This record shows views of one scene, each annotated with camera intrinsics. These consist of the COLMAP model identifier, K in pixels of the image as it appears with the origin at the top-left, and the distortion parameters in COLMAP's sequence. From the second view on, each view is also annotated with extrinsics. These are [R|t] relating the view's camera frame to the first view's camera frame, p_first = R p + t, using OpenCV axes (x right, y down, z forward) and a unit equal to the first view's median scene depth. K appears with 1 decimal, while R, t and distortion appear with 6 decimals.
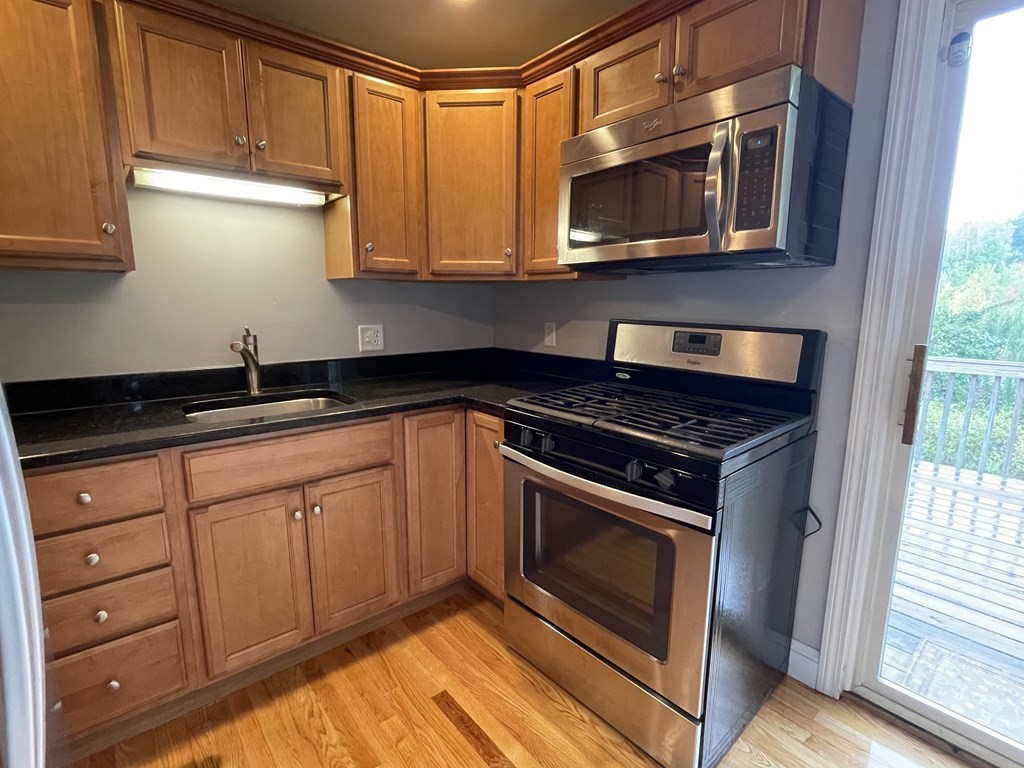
lens RADIAL K [[502.9, 0, 509.0], [0, 502.9, 385.8], [0, 0, 1]] dist [-0.003329, 0.000142]
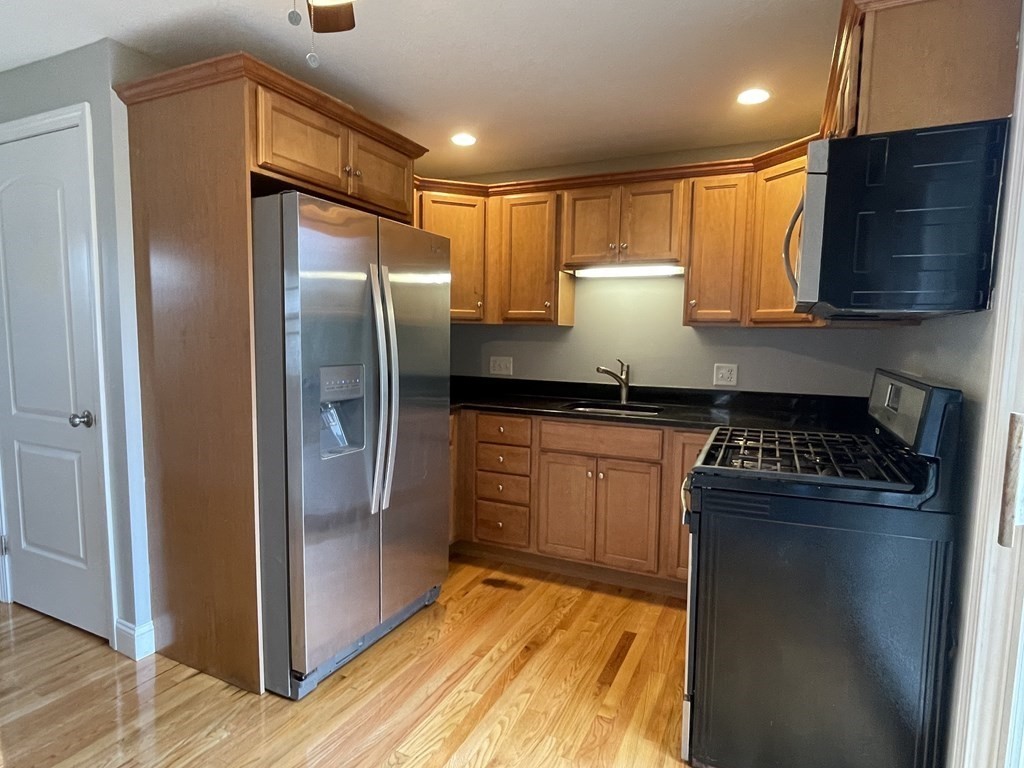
lens RADIAL K [[565.8, 0, 512.0], [0, 565.8, 384.0], [0, 0, 1]] dist [-0.000214, -0.000289]
pose [[0.426897, 0.079323, -0.900815, 1.001965], [-0.170939, 0.985265, 0.005751, 0.006176], [0.887997, 0.151530, 0.434166, -0.036683]]
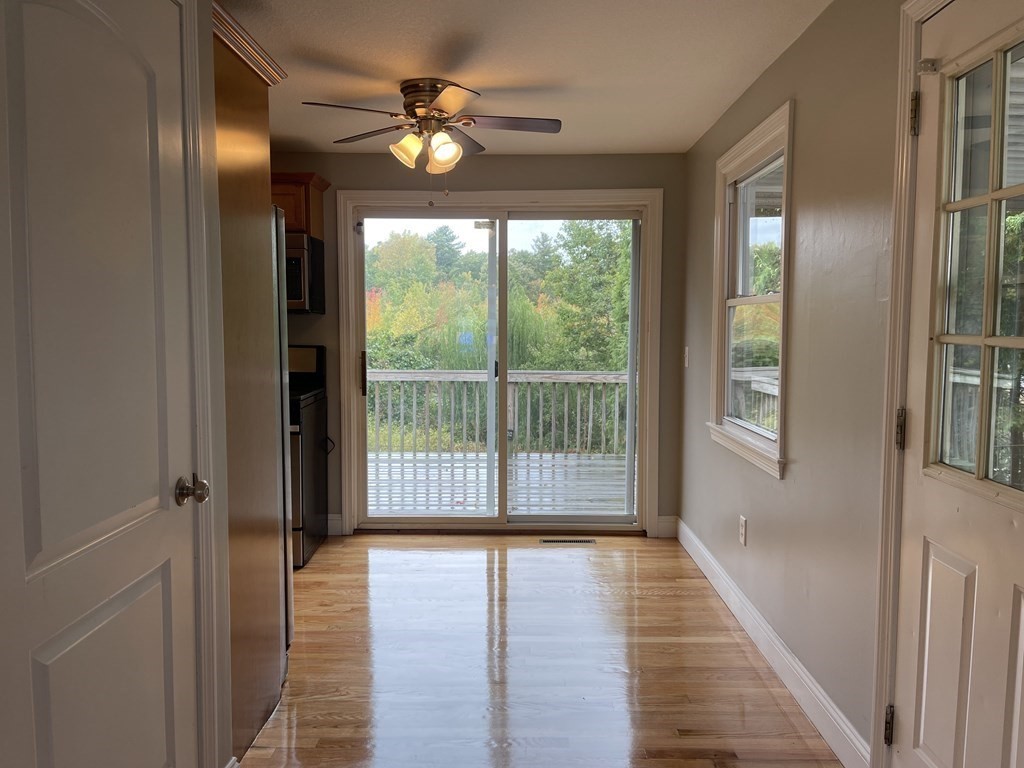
lens RADIAL K [[777.2, 0, 512.0], [0, 777.2, 384.0], [0, 0, 1]] dist [0.070656, 0.000056]
pose [[0.650125, -0.063305, 0.757186, -1.146484], [0.130746, 0.990980, -0.029408, 0.210597], [-0.748494, 0.118118, 0.652537, -1.441311]]
